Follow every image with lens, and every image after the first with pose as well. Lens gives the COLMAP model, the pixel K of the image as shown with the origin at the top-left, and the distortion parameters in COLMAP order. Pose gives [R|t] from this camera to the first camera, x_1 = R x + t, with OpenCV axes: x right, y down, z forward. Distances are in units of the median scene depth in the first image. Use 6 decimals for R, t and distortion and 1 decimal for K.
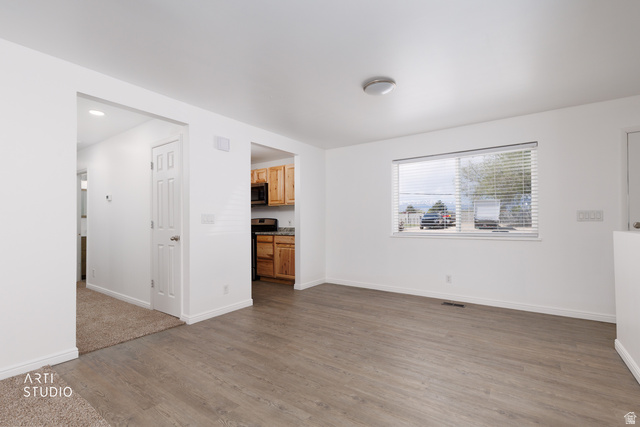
lens RADIAL K [[294.0, 0, 322.1], [0, 294.0, 216.9], [0, 0, 1]] dist [0.008564, -0.000014]
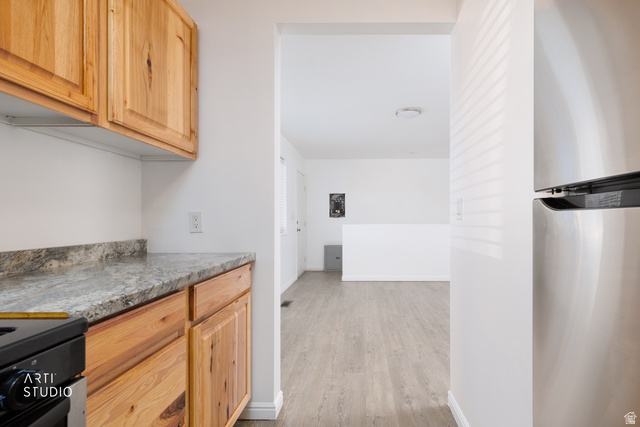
lens RADIAL K [[294.0, 0, 363.3], [0, 294.0, 220.8], [0, 0, 1]] dist [0.008564, -0.000014]
pose [[-0.584224, 0.006846, 0.811563, -0.388403], [-0.010799, 0.999810, -0.016208, 0.020130], [-0.811520, -0.018233, -0.584039, 1.010849]]
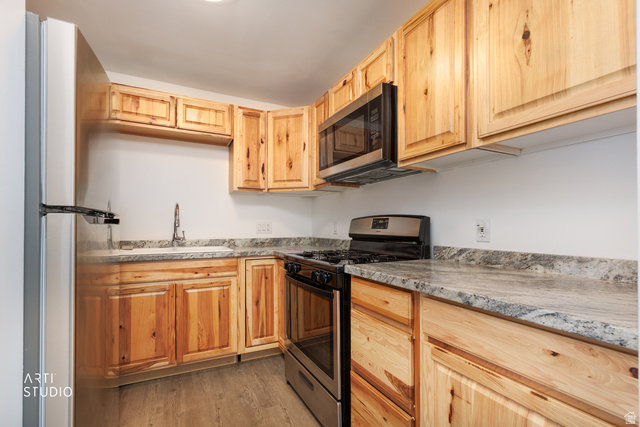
lens RADIAL K [[294.0, 0, 329.8], [0, 294.0, 223.3], [0, 0, 1]] dist [0.008564, -0.000014]
pose [[0.897102, 0.005159, -0.441793, -0.127915], [0.002117, 0.999870, 0.015976, 0.010366], [0.441818, -0.015267, 0.896975, 0.785663]]
